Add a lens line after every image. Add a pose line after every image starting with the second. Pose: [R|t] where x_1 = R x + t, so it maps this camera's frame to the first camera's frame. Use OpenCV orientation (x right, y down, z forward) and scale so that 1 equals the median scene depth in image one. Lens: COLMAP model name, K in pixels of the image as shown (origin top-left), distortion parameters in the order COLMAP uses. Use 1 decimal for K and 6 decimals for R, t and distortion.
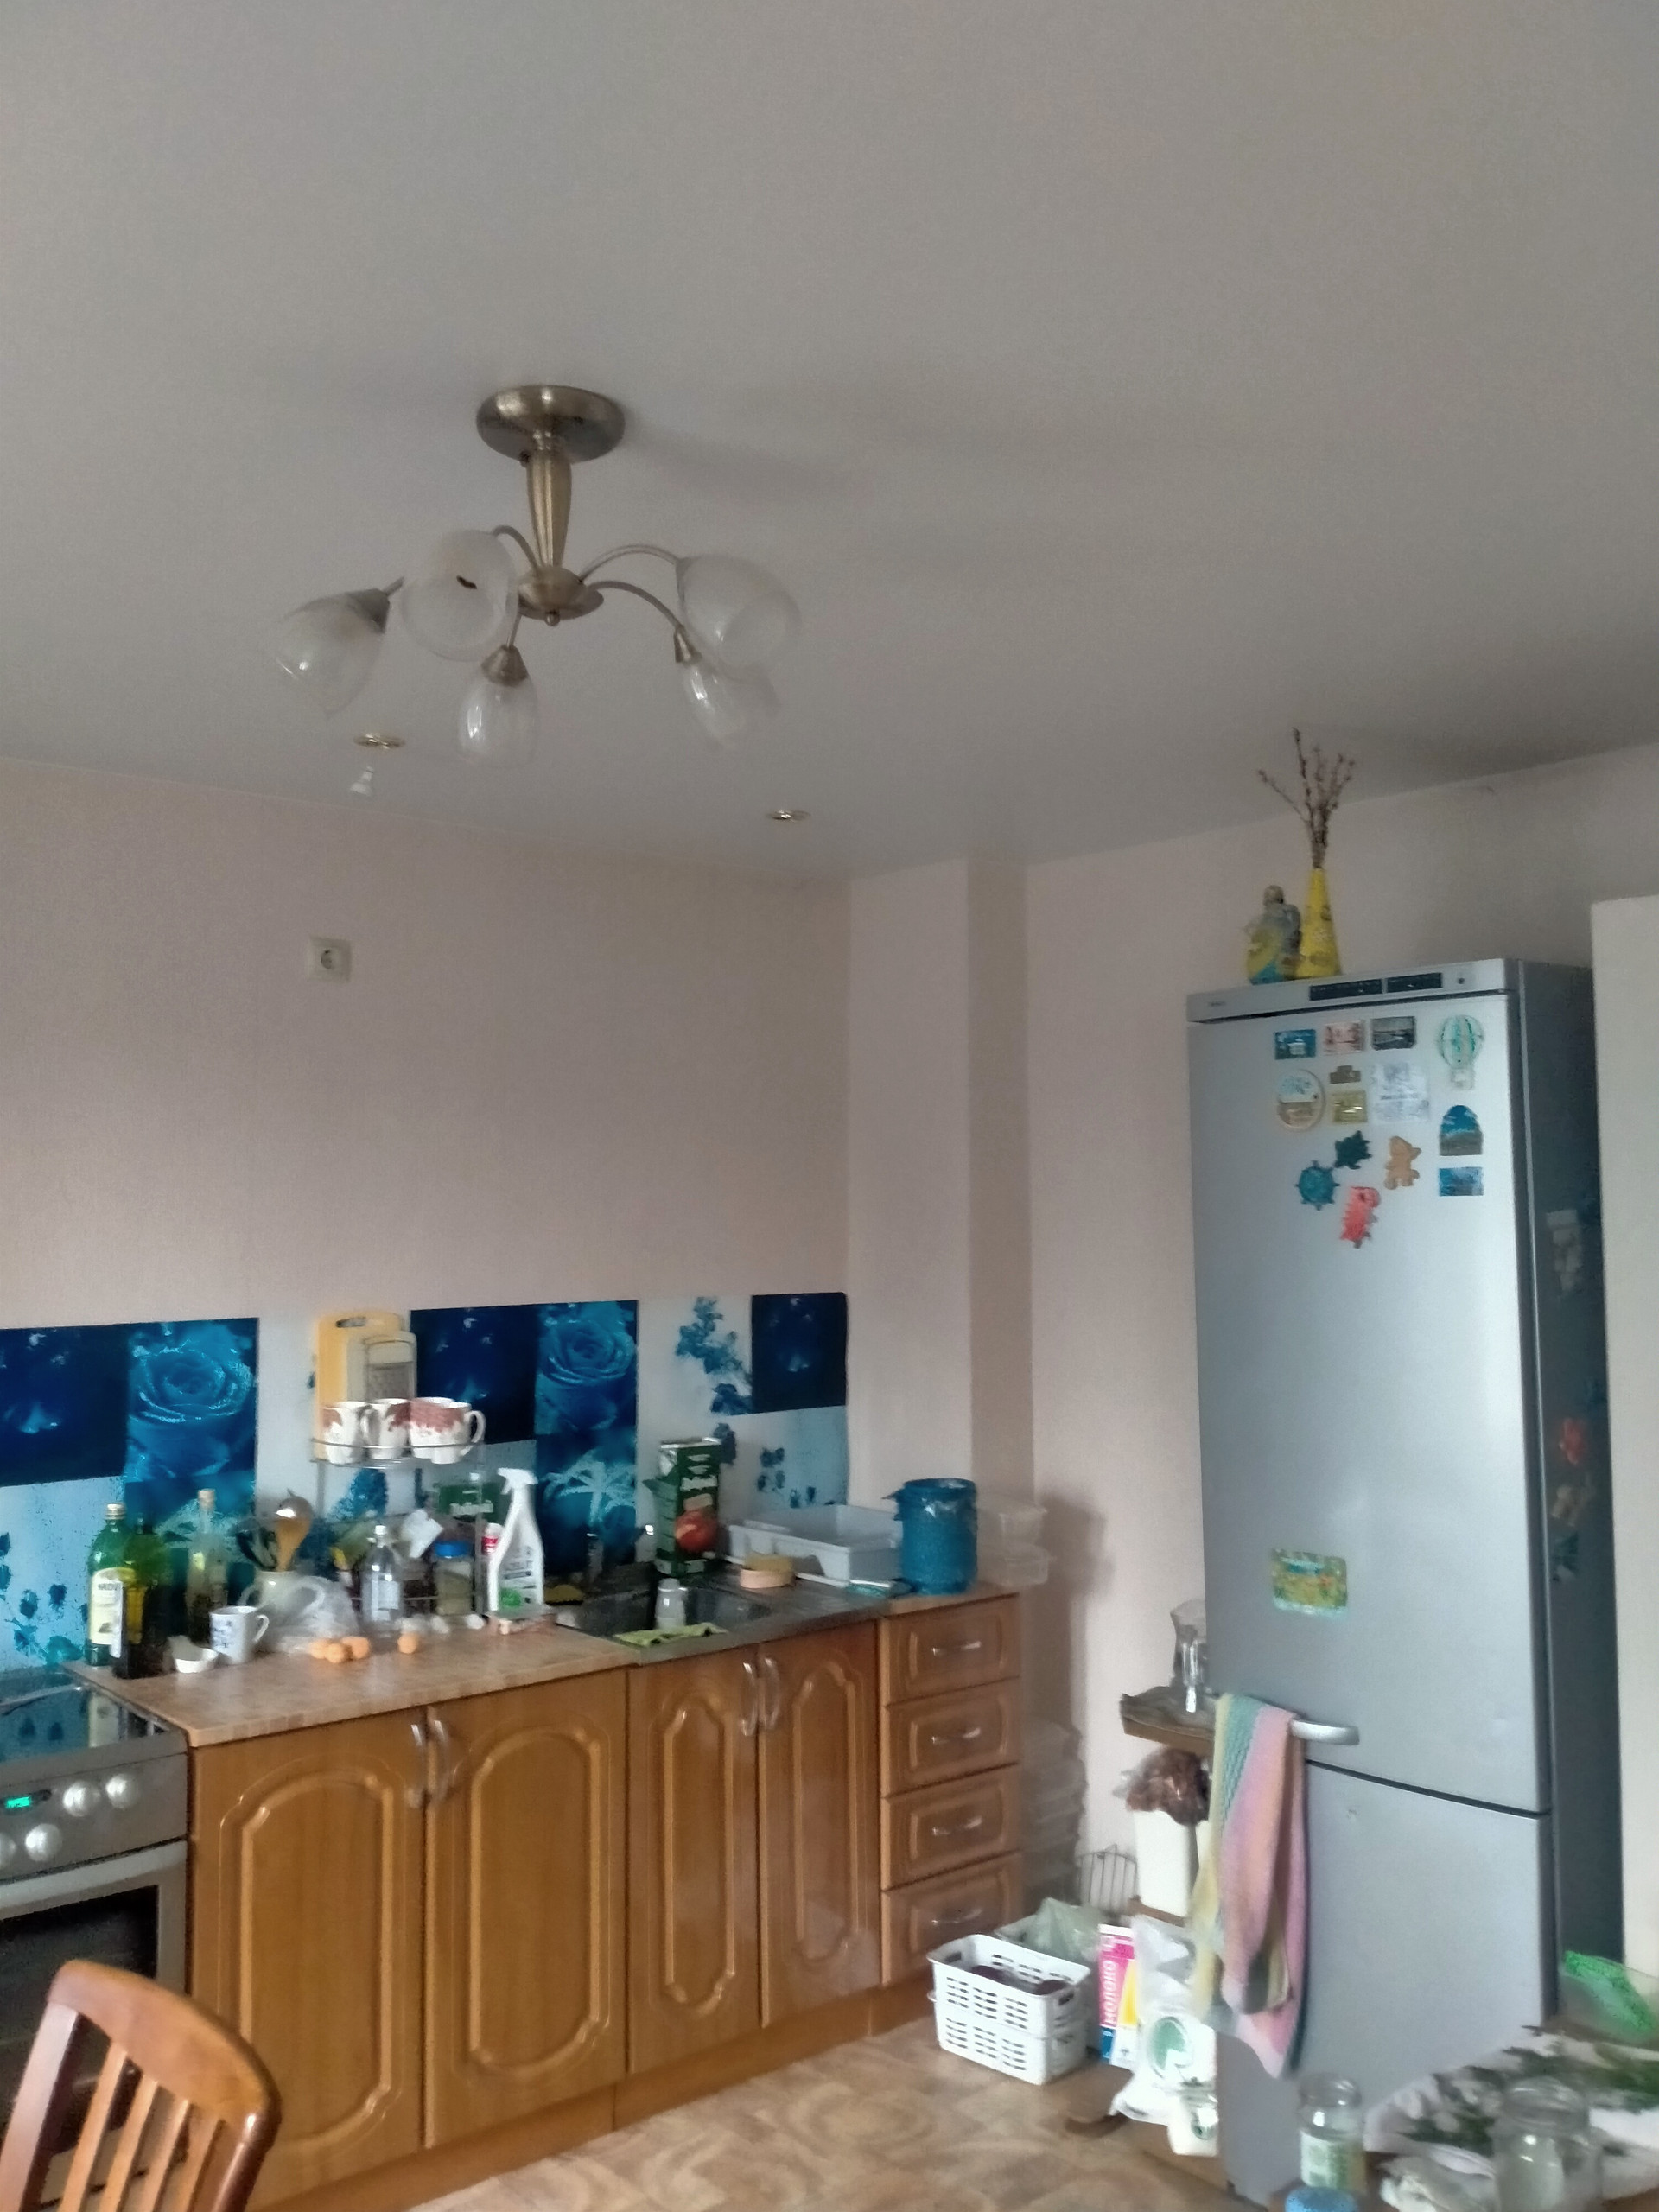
lens RADIAL K [[1993.2, 0, 829.5], [0, 1993.2, 1106.0], [0, 0, 1]] dist [0.091381, -0.172774]
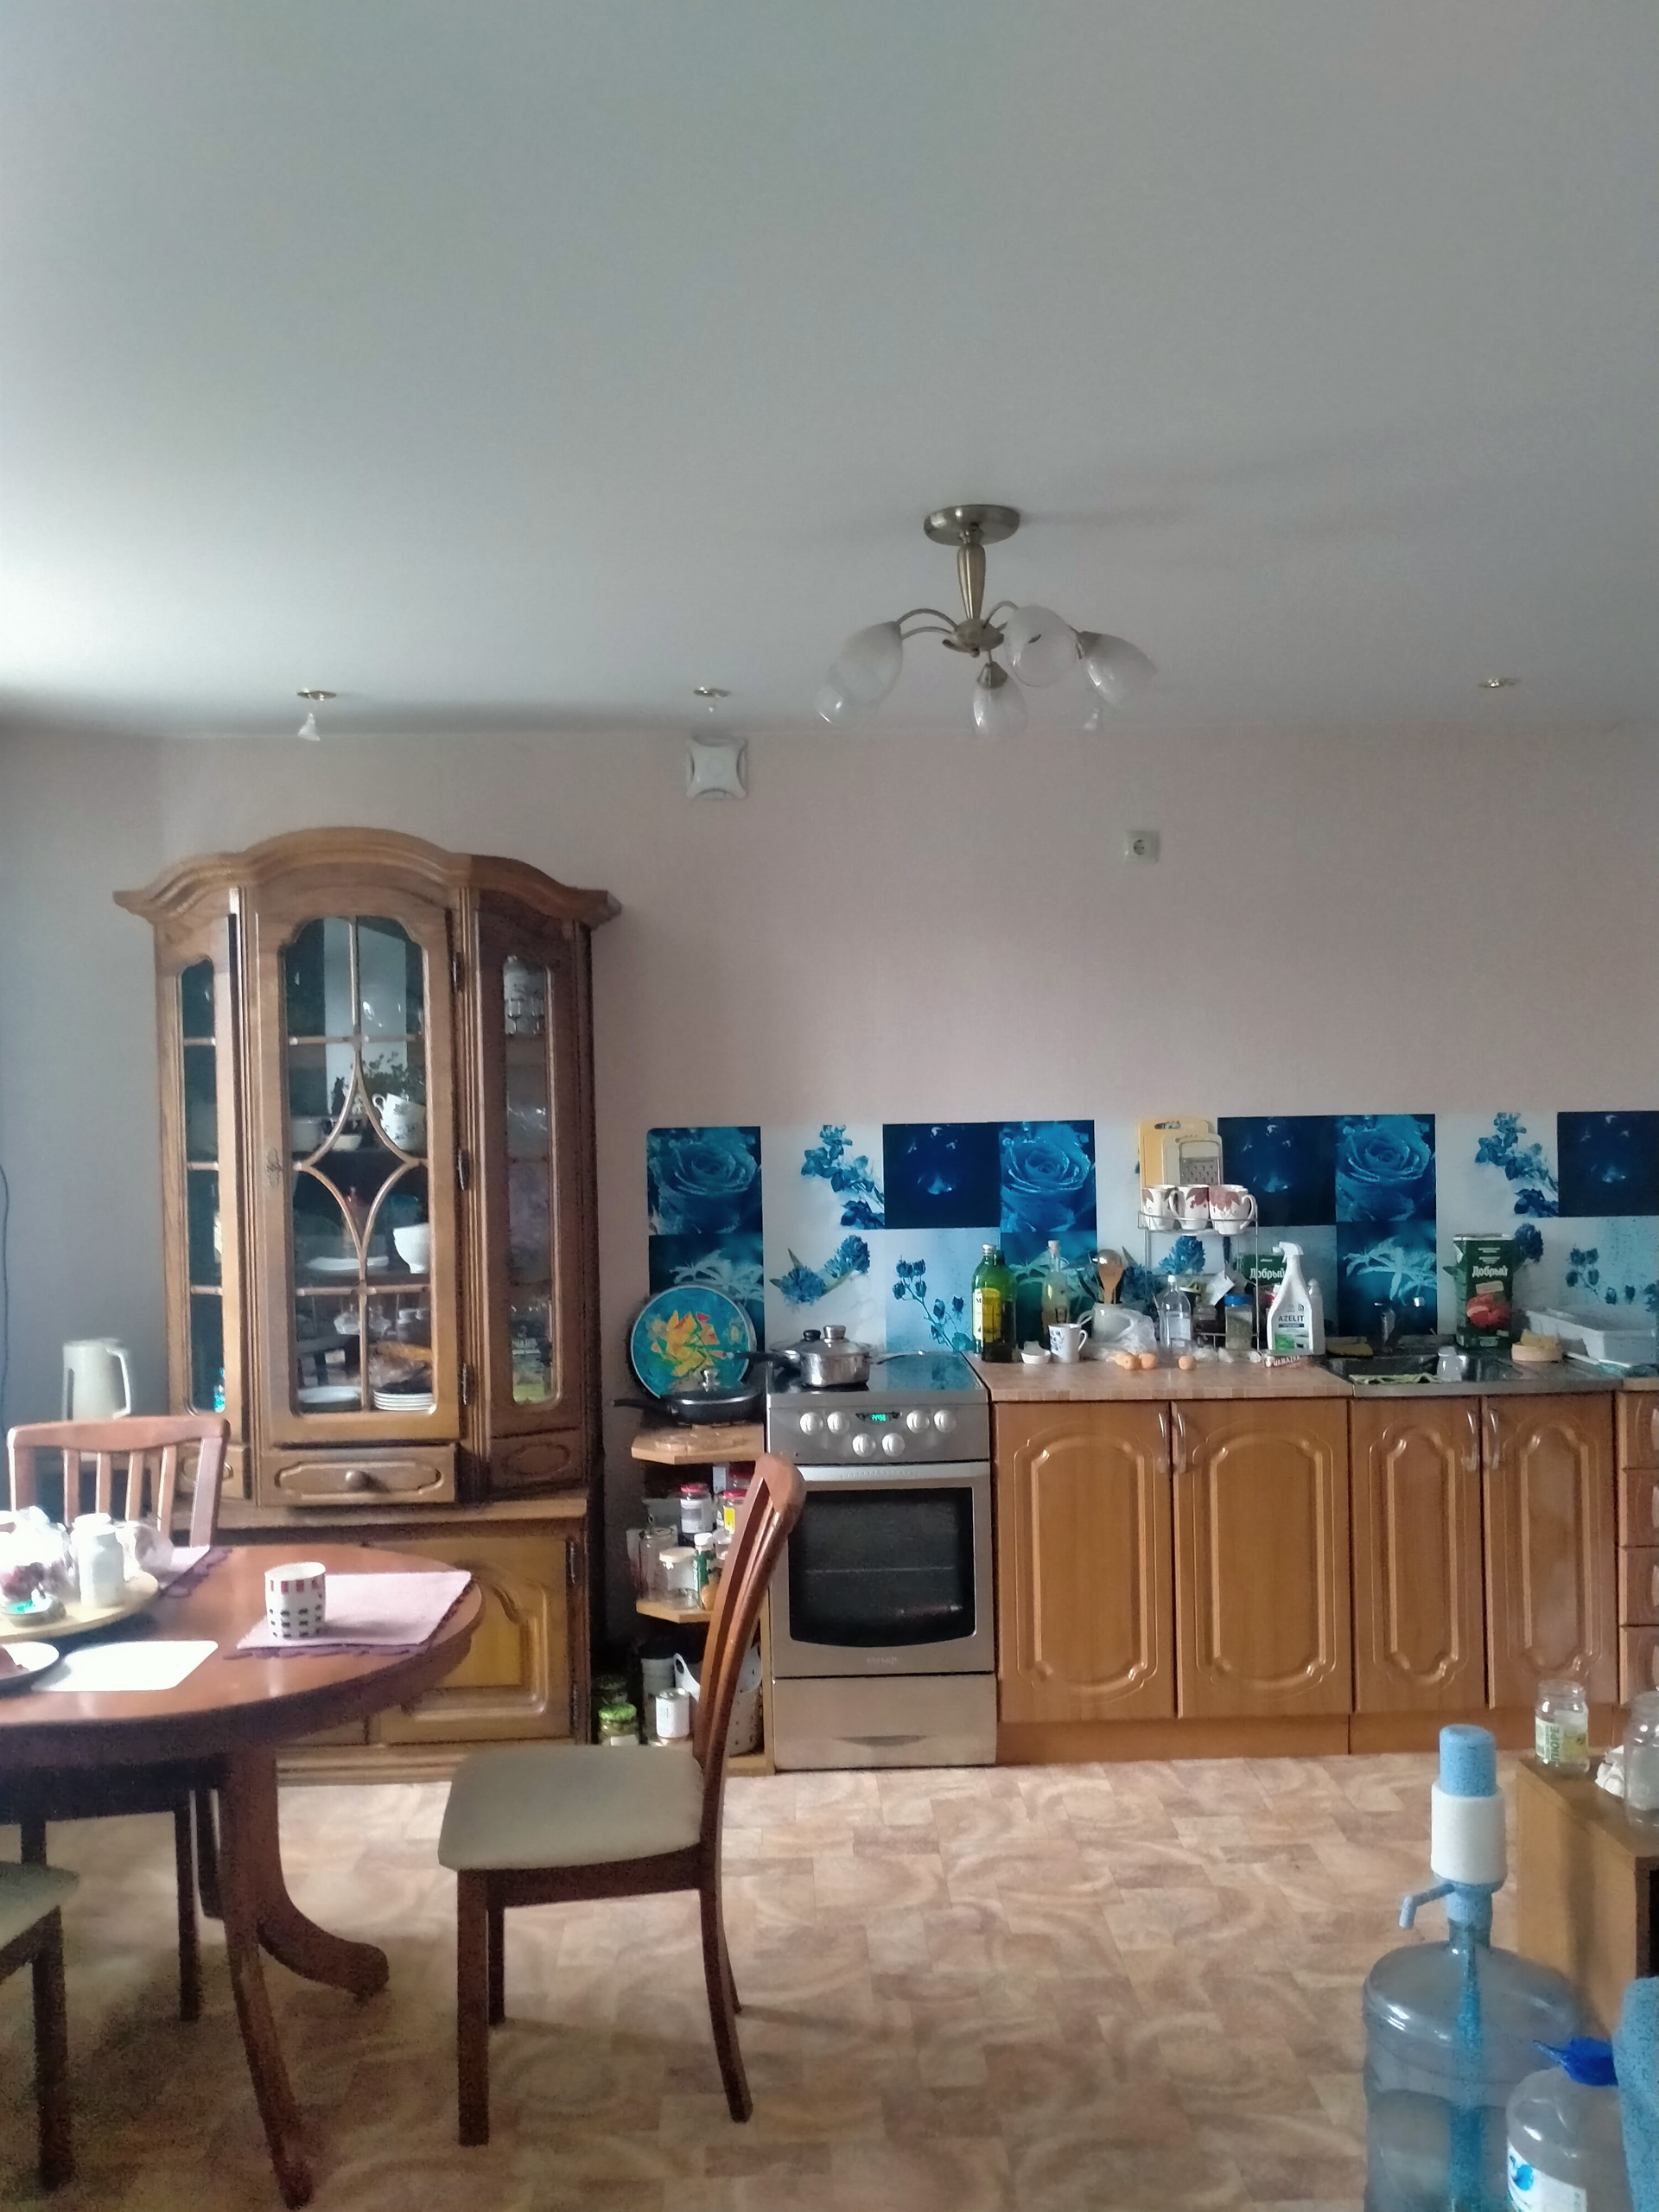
lens RADIAL K [[2170.3, 0, 832.8], [0, 2170.3, 1128.8], [0, 0, 1]] dist [0.169050, -0.455604]
pose [[0.770660, 0.009301, -0.637179, 0.507316], [0.043909, 0.996742, 0.067657, 0.003569], [0.635732, -0.080119, 0.767741, -0.239732]]
